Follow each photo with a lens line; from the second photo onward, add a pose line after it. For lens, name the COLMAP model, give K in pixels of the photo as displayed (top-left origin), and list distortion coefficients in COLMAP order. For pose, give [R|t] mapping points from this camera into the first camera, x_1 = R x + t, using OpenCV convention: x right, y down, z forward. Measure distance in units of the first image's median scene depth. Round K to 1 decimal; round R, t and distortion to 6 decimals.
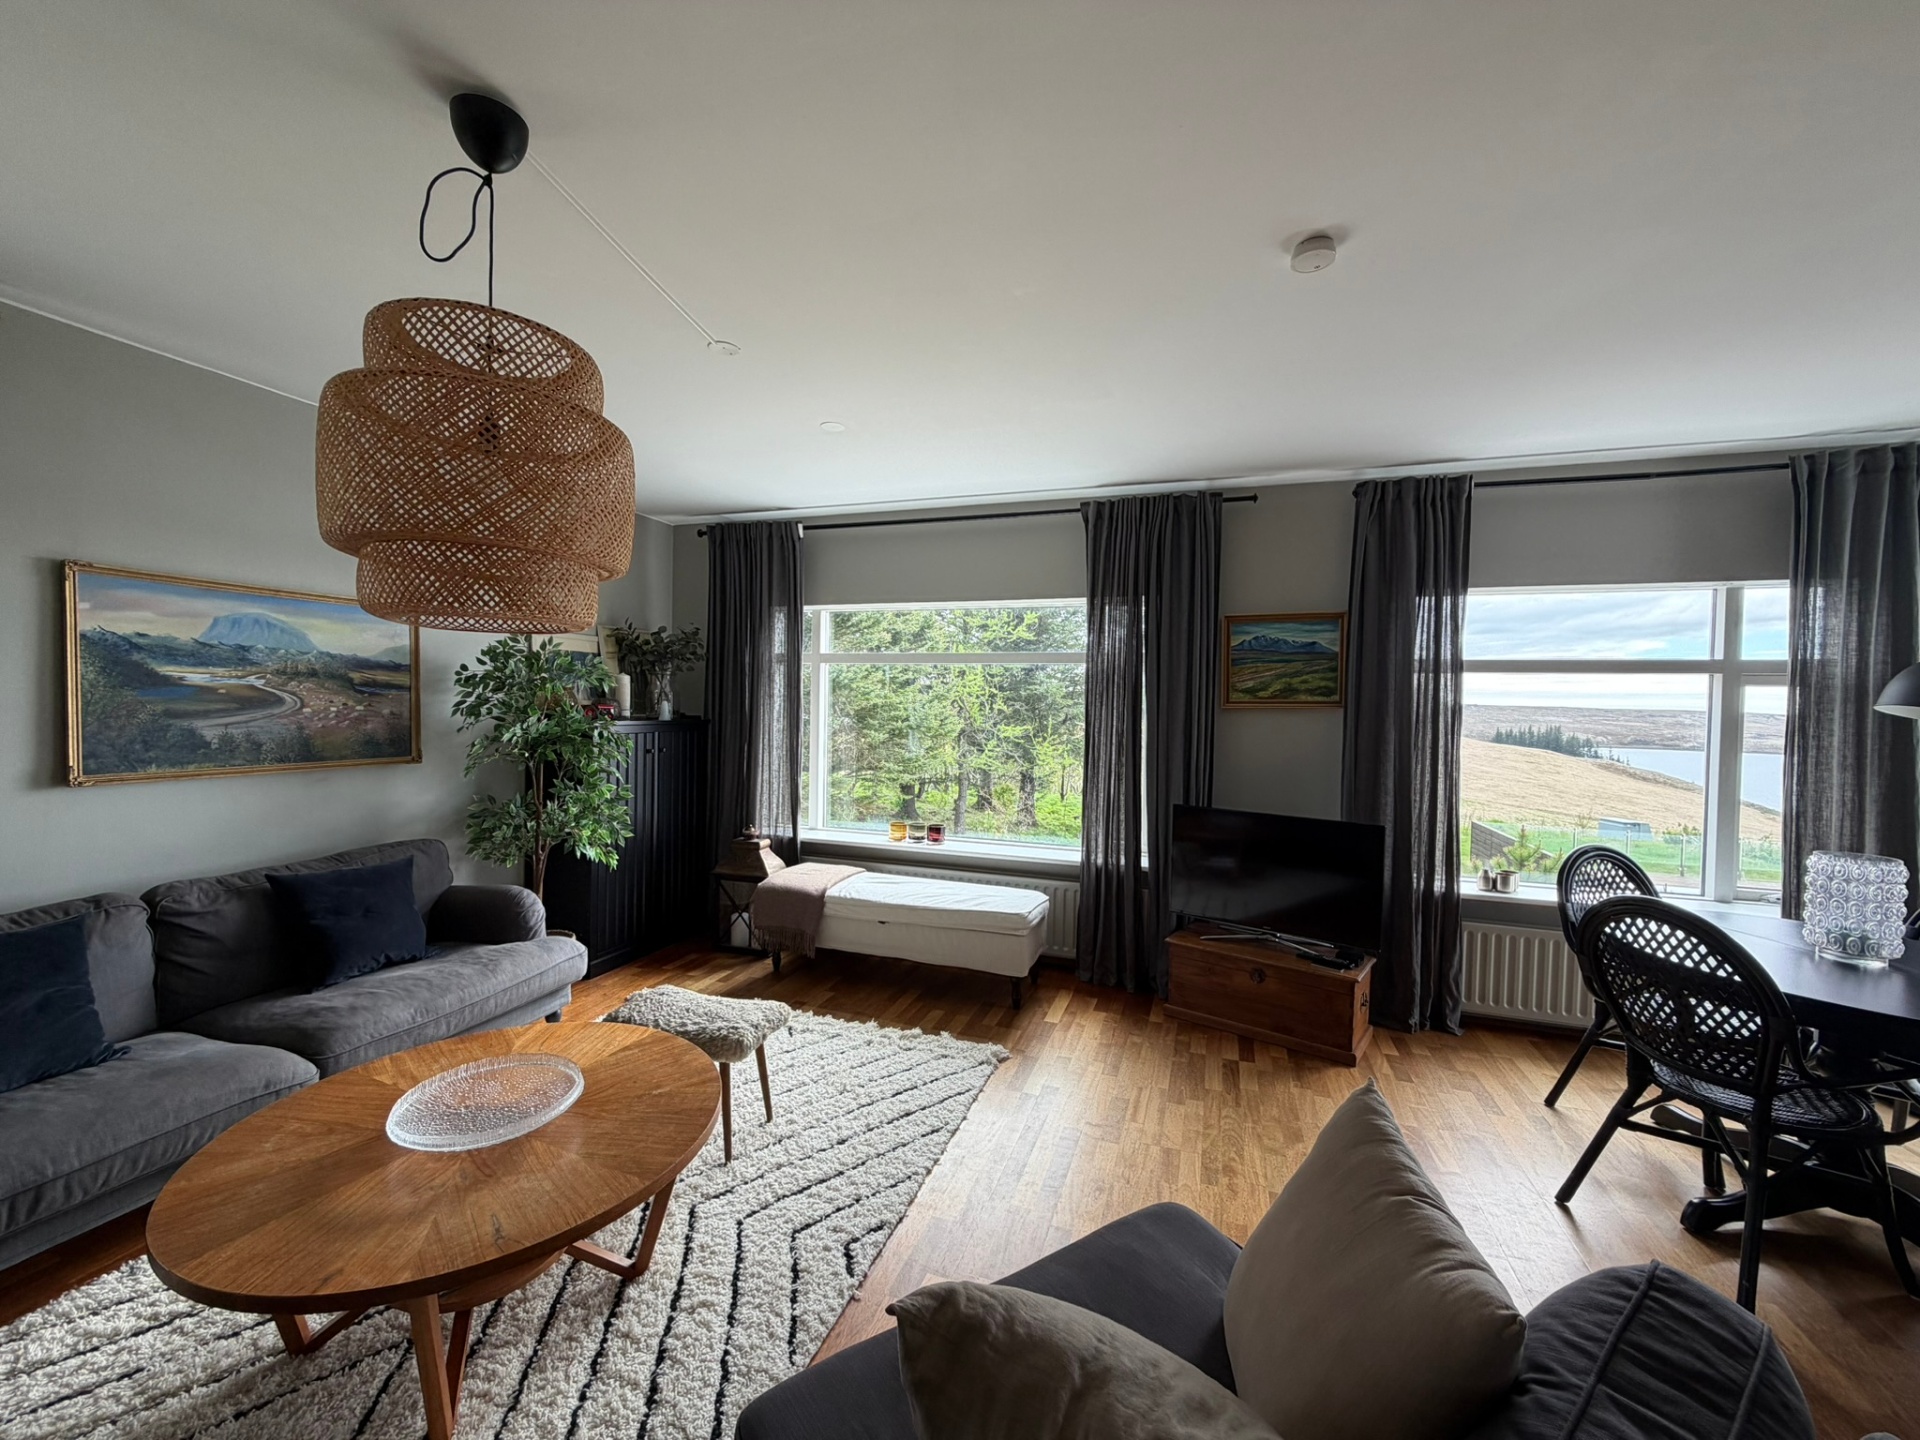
lens RADIAL K [[763.4, 0, 958.8], [0, 763.4, 720.1], [0, 0, 1]] dist [0.000709, 0.000075]
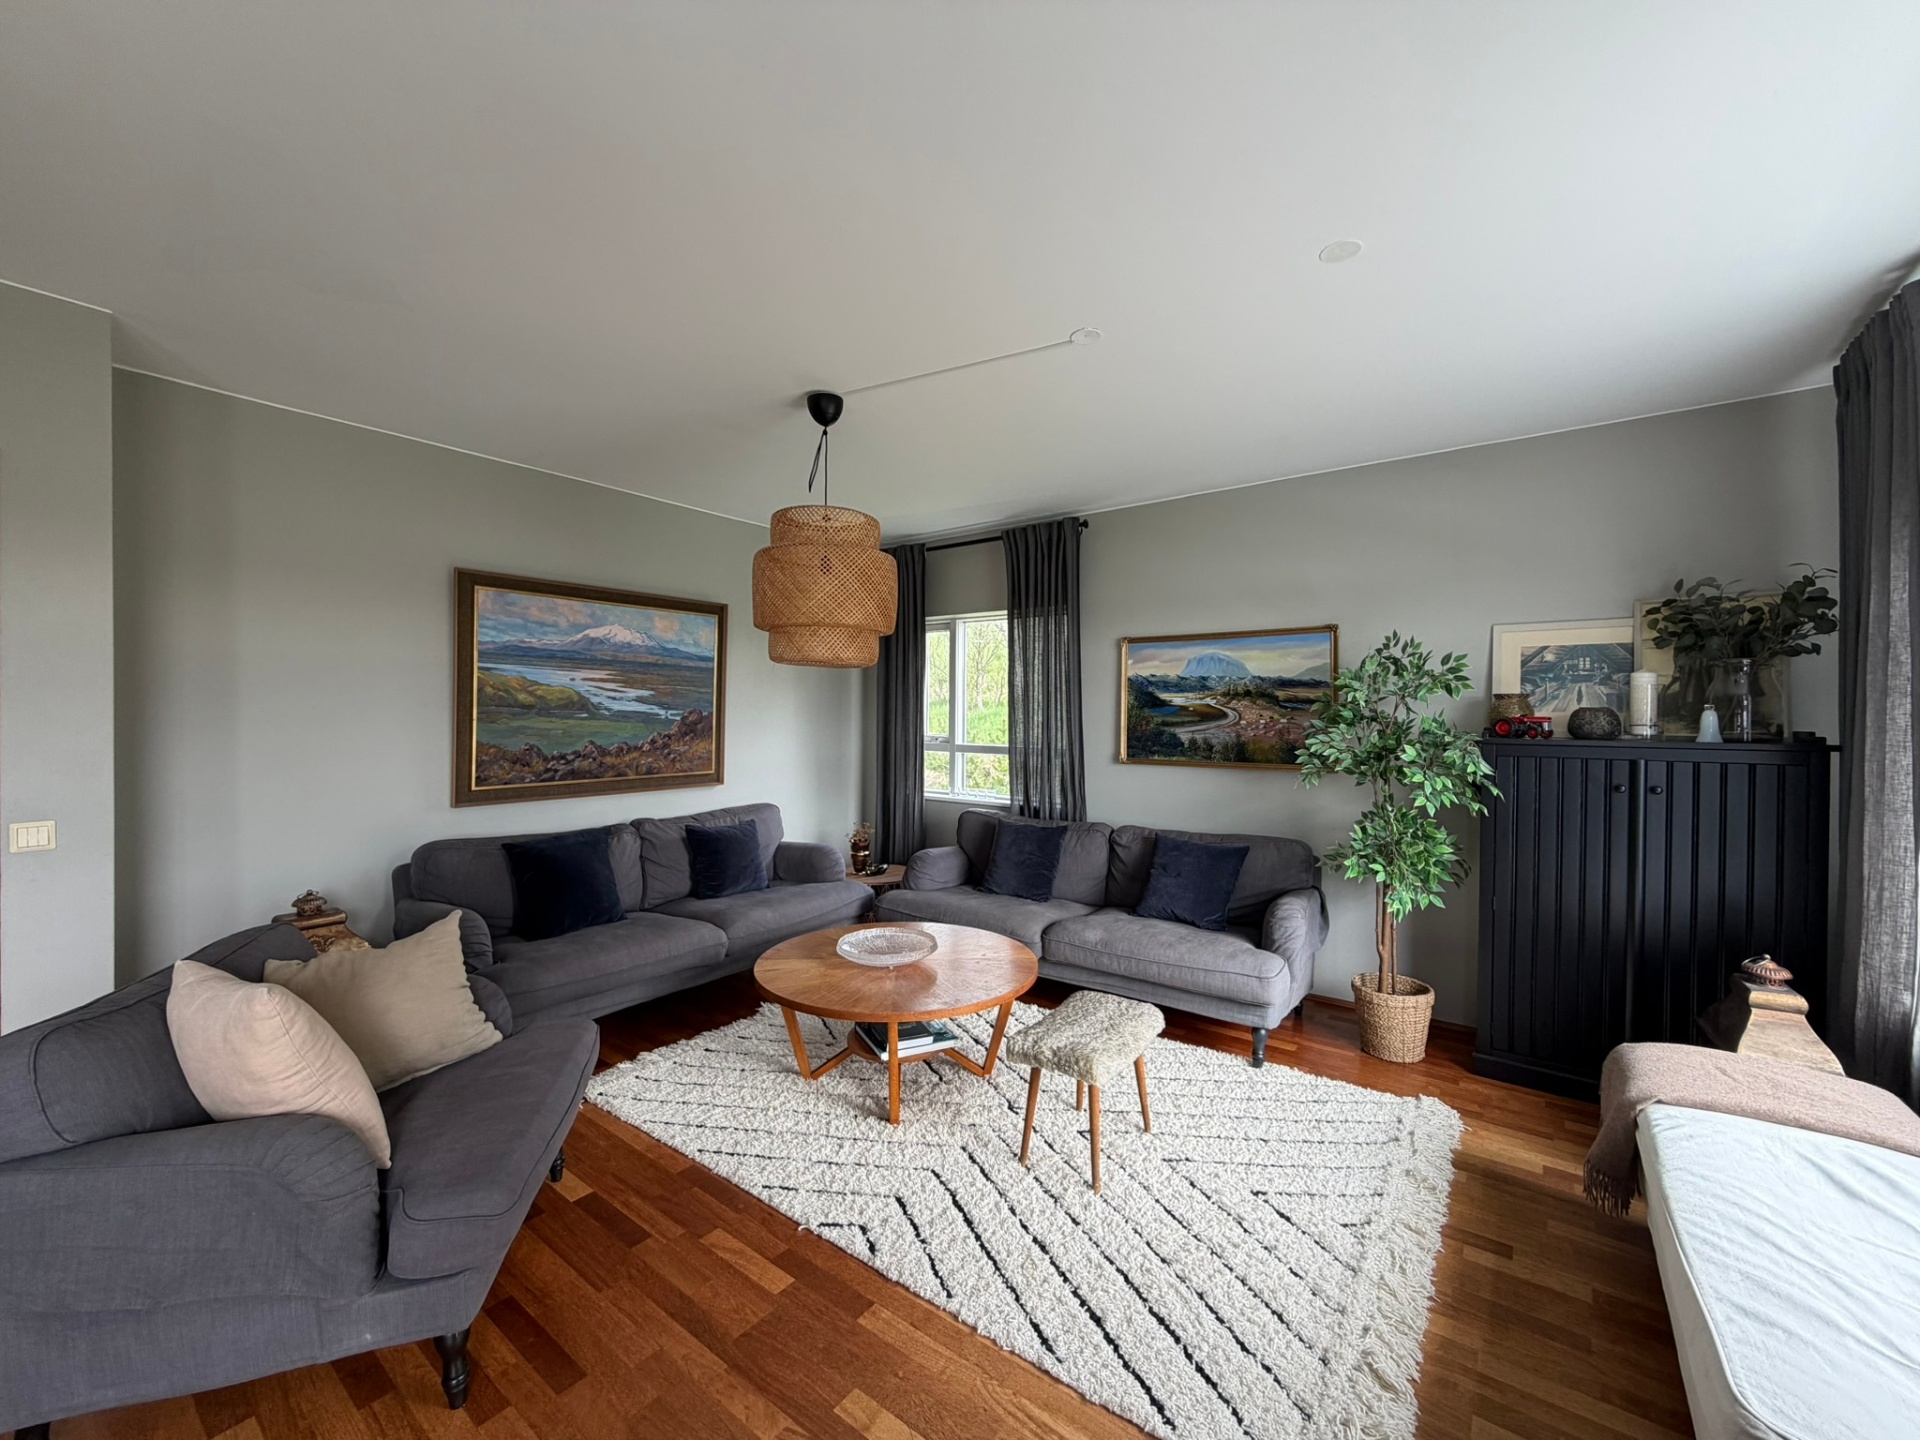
lens RADIAL K [[763.4, 0, 956.4], [0, 763.4, 716.3], [0, 0, 1]] dist [0.000709, 0.000075]
pose [[-0.312605, -0.019475, -0.949683, 0.480725], [-0.031155, 0.999462, -0.010241, 0.004962], [0.949372, 0.026386, -0.313044, 0.852880]]
